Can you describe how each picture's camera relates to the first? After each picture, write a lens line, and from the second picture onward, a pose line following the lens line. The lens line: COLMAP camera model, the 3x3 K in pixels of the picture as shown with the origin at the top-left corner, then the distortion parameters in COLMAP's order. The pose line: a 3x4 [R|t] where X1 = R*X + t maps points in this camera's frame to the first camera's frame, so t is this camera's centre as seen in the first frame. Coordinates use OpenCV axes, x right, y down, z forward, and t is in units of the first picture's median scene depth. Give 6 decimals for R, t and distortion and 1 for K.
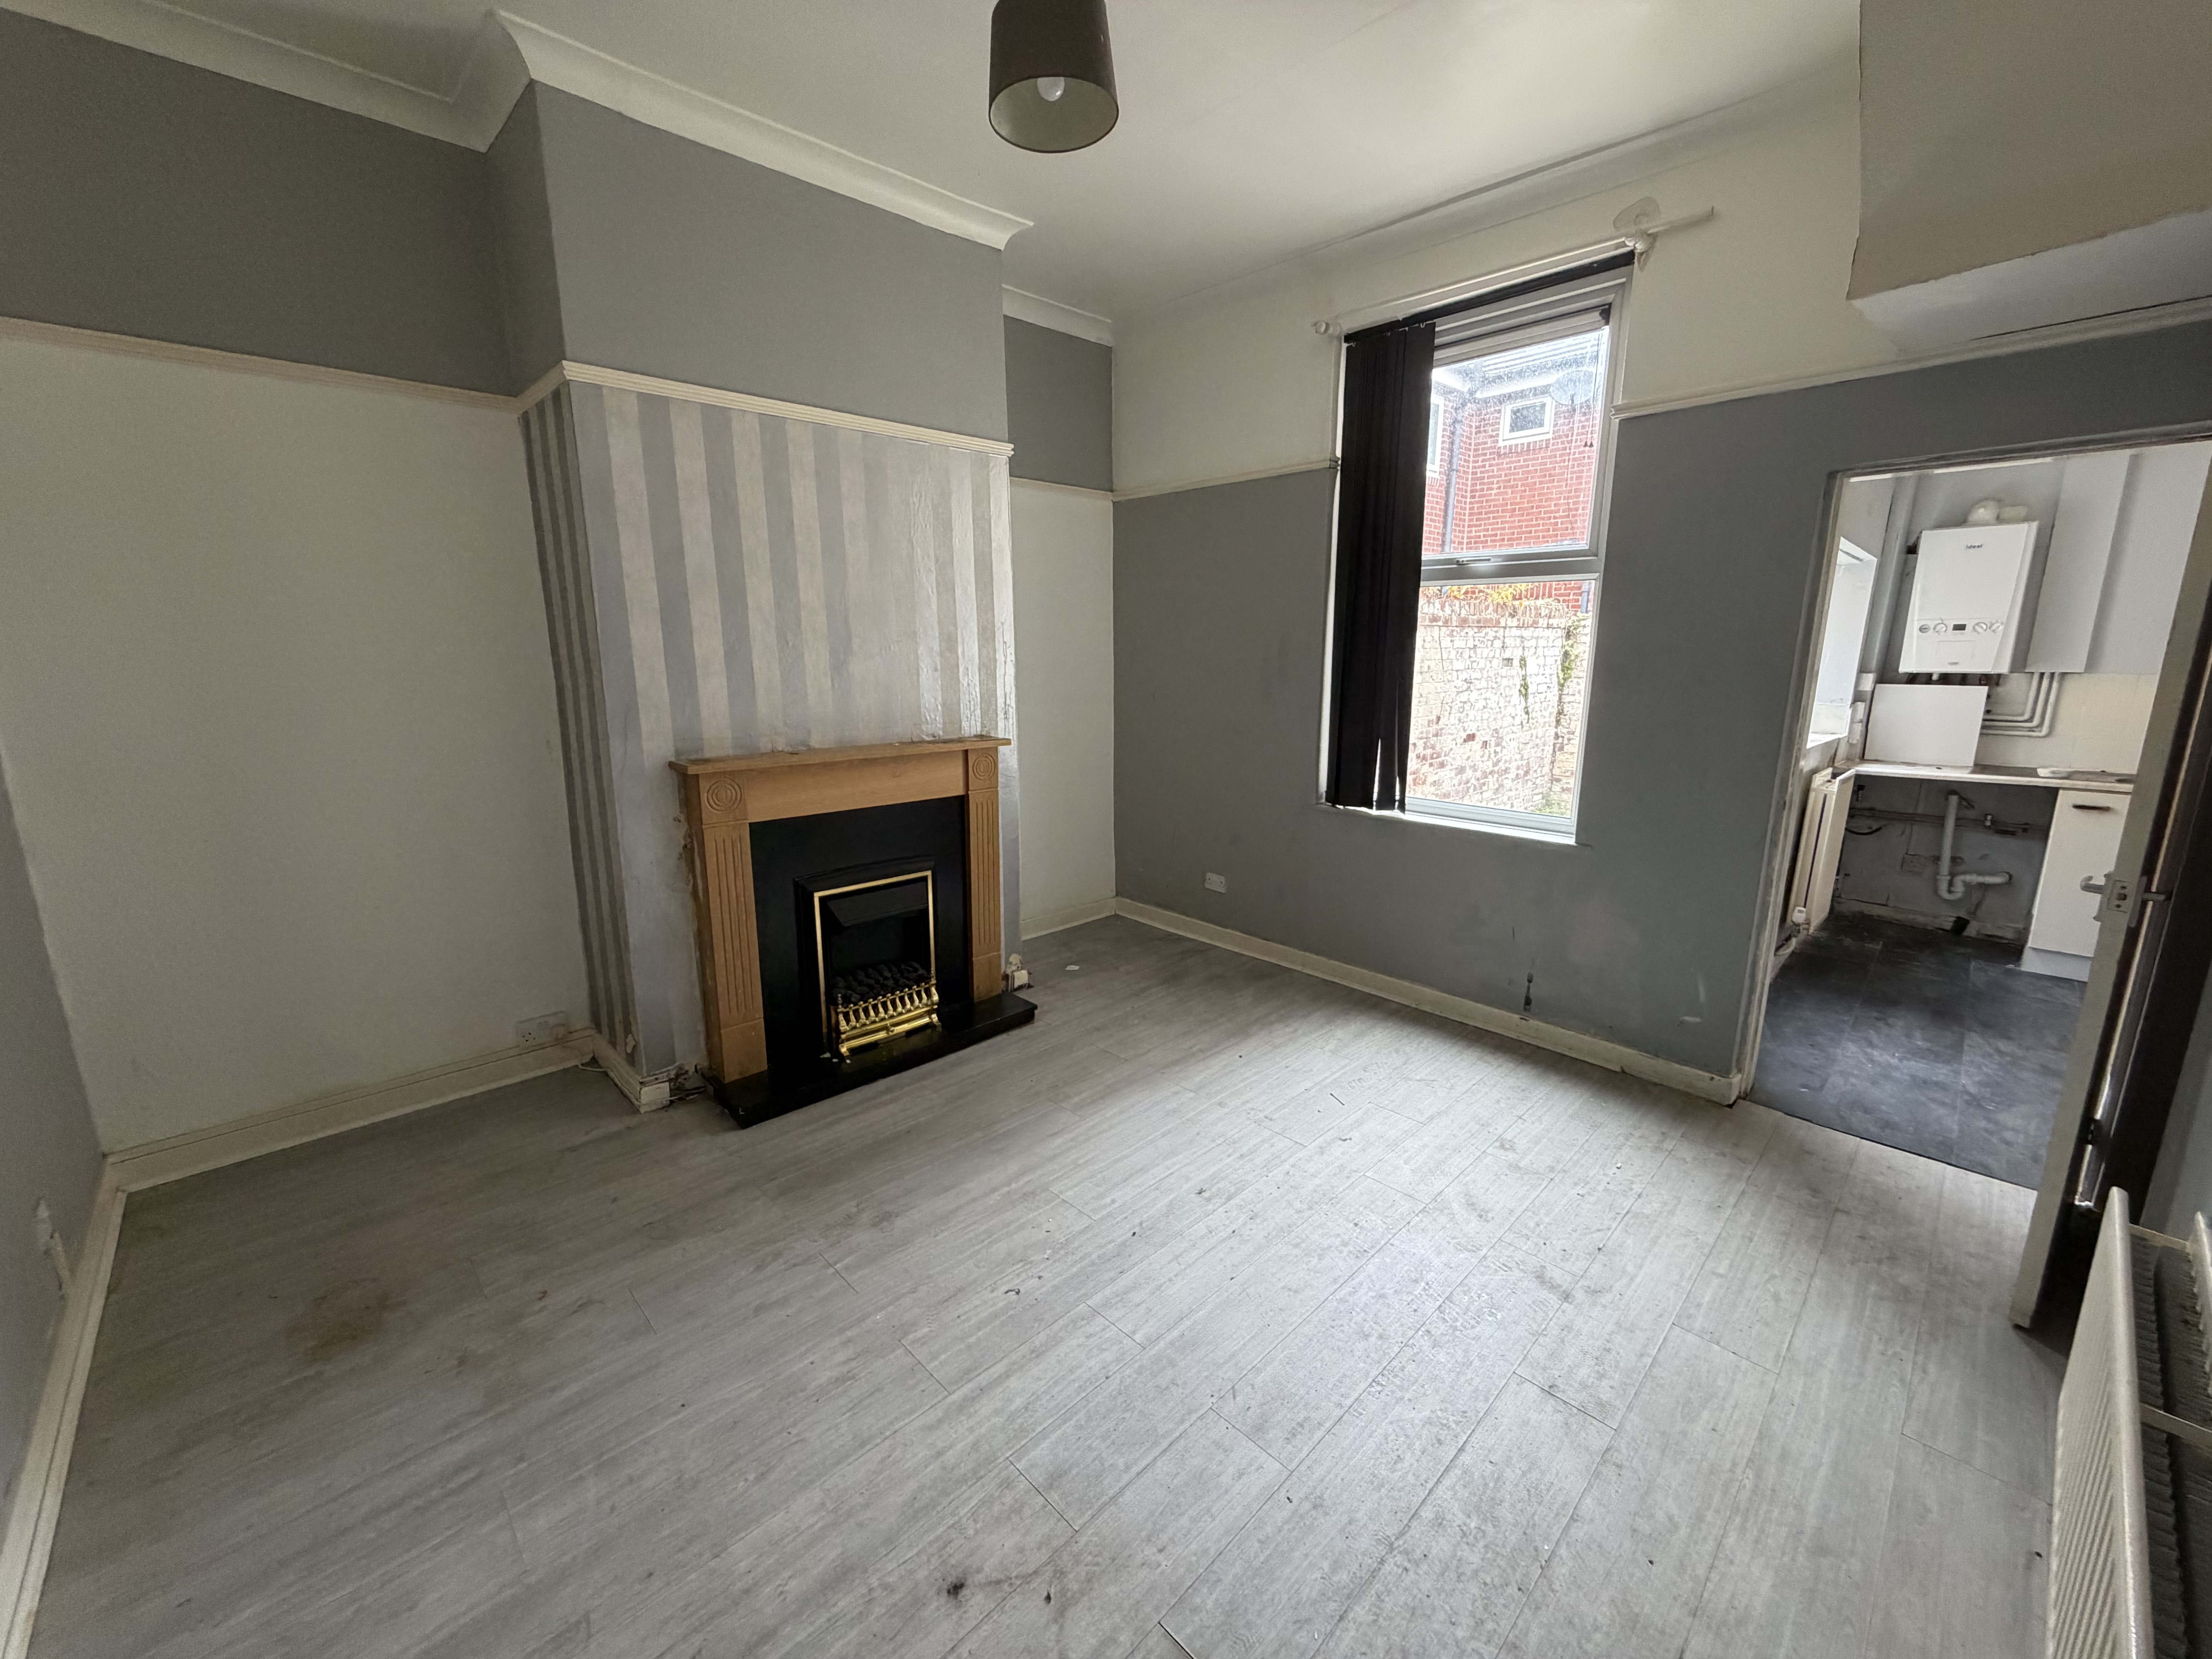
lens RADIAL K [[889.9, 0, 1105.8], [0, 889.9, 827.6], [0, 0, 1]] dist [0.001596, 0.000220]
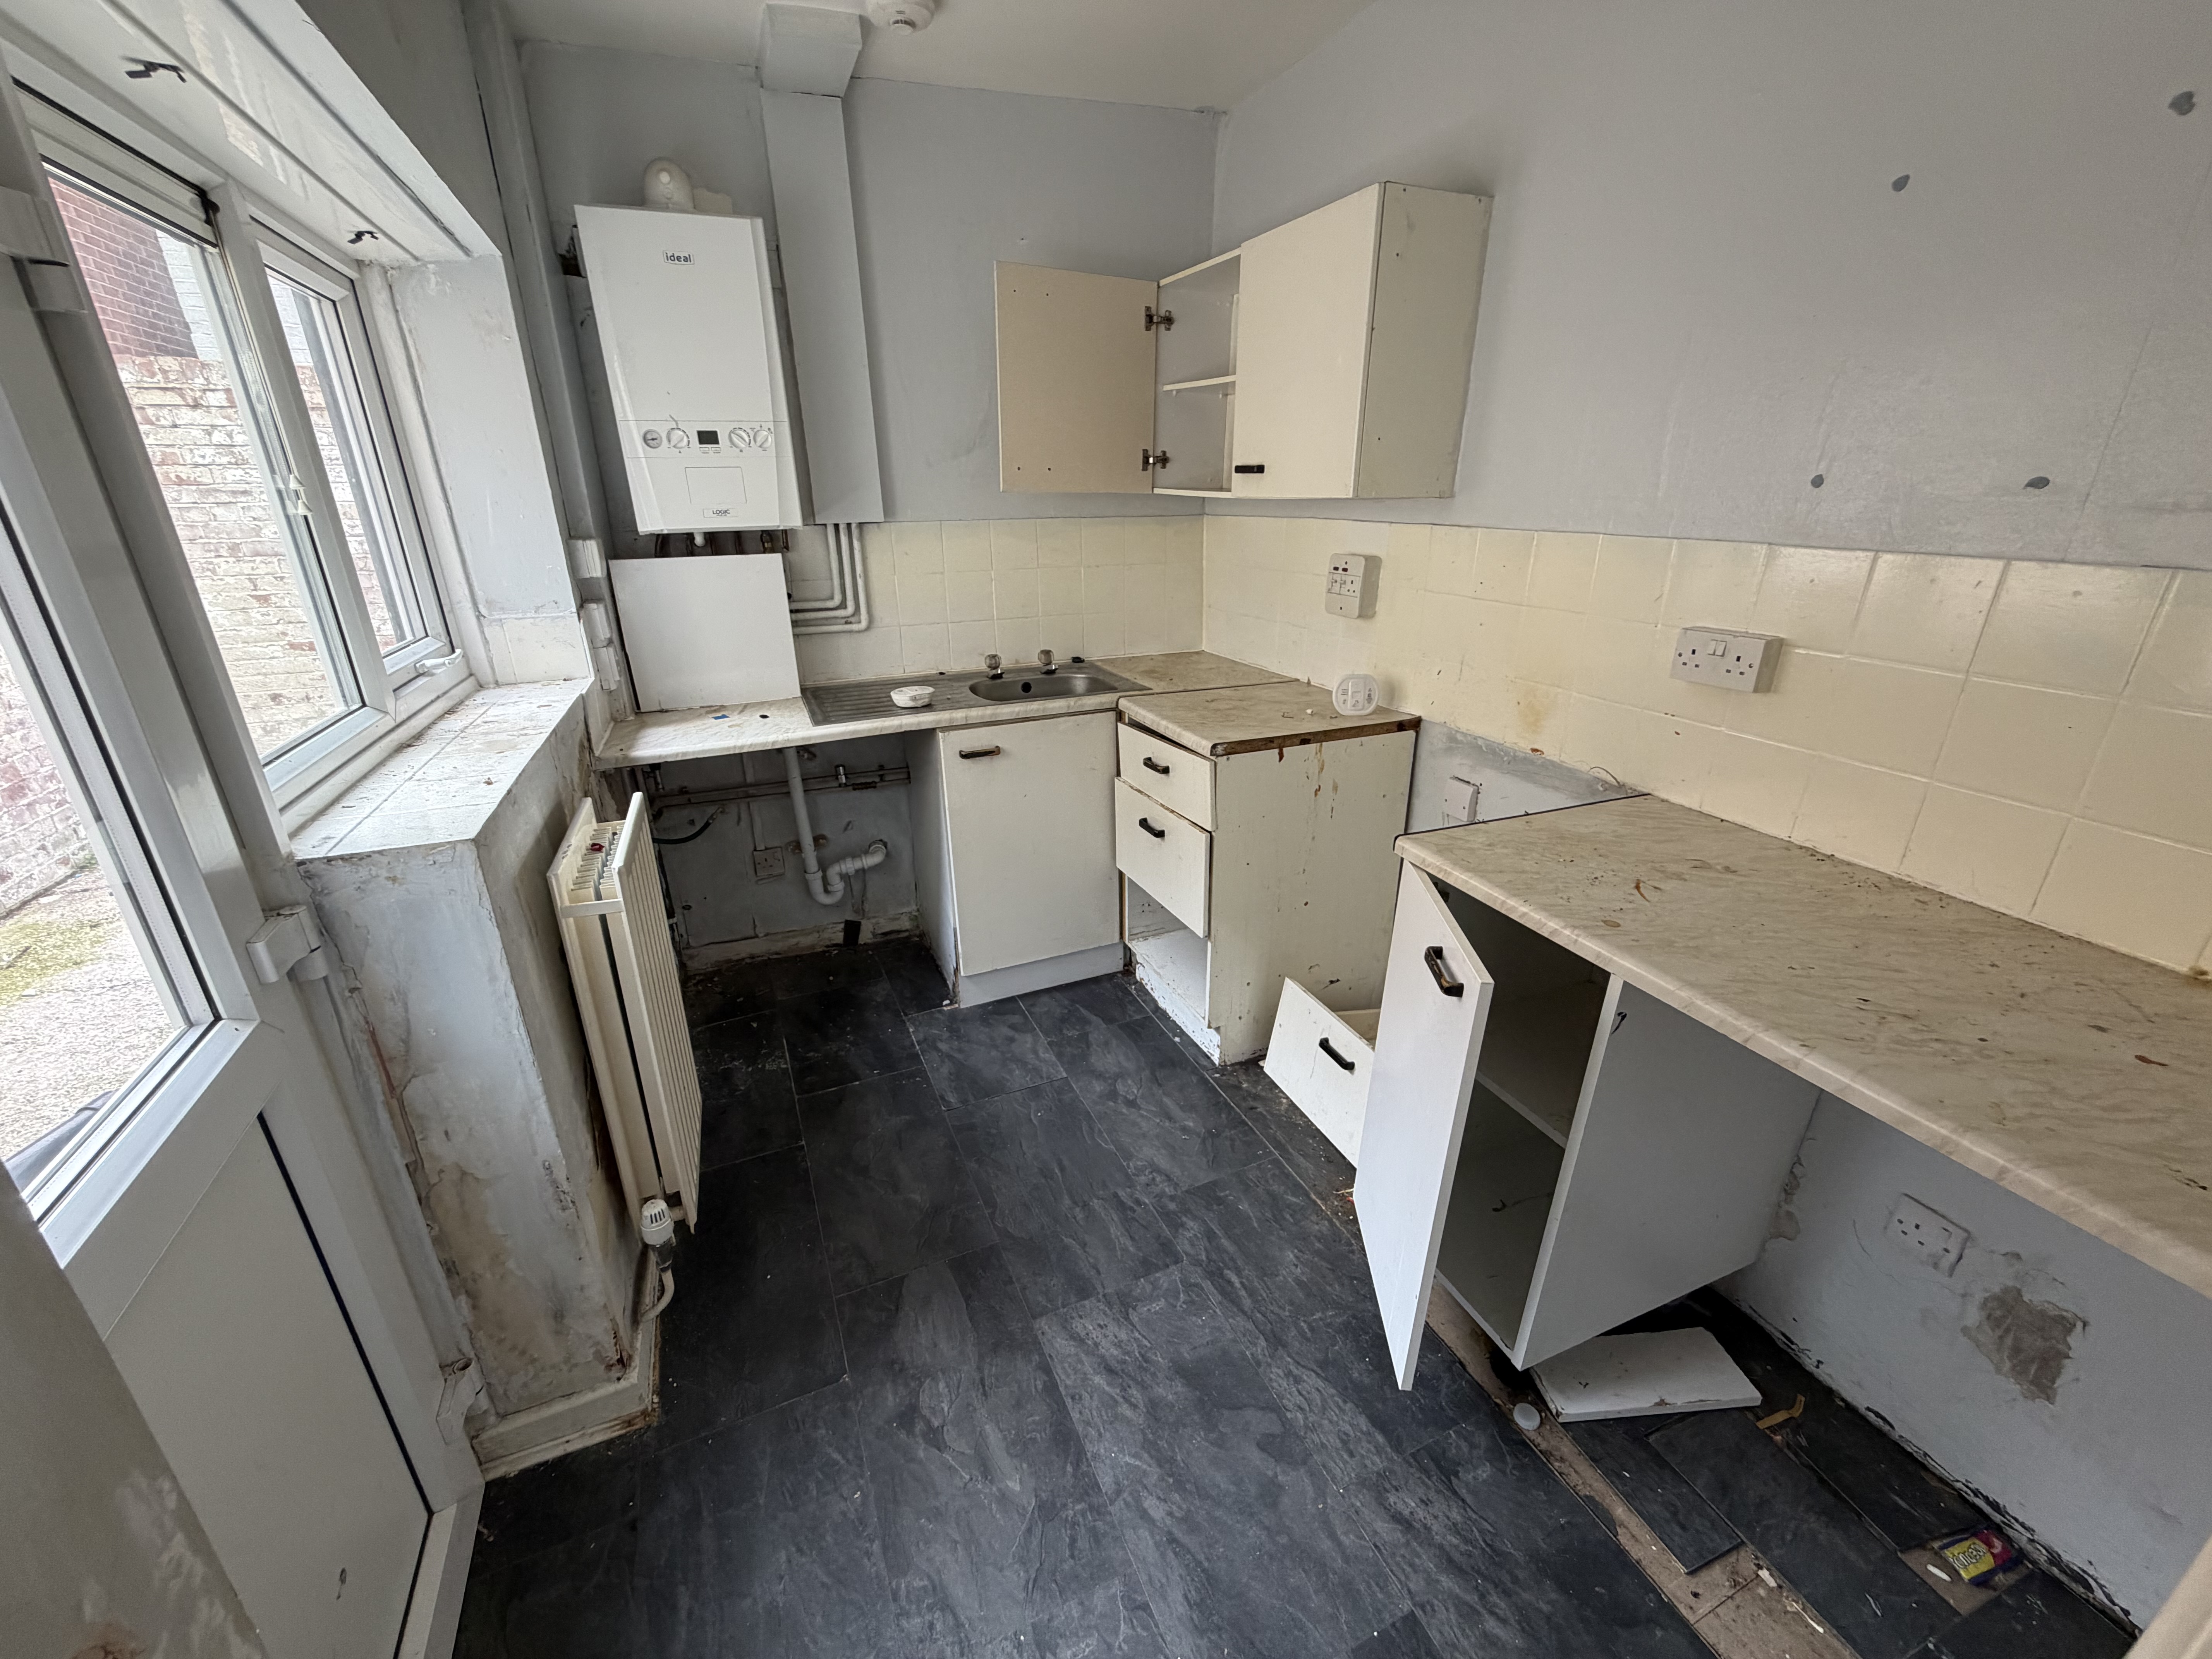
lens RADIAL K [[889.9, 0, 1104.7], [0, 889.9, 832.5], [0, 0, 1]] dist [0.001596, 0.000220]
pose [[0.367656, -0.342873, 0.864446, 0.522039], [0.199407, 0.936995, 0.286839, -0.113851], [-0.908332, 0.066919, 0.412863, 0.595765]]
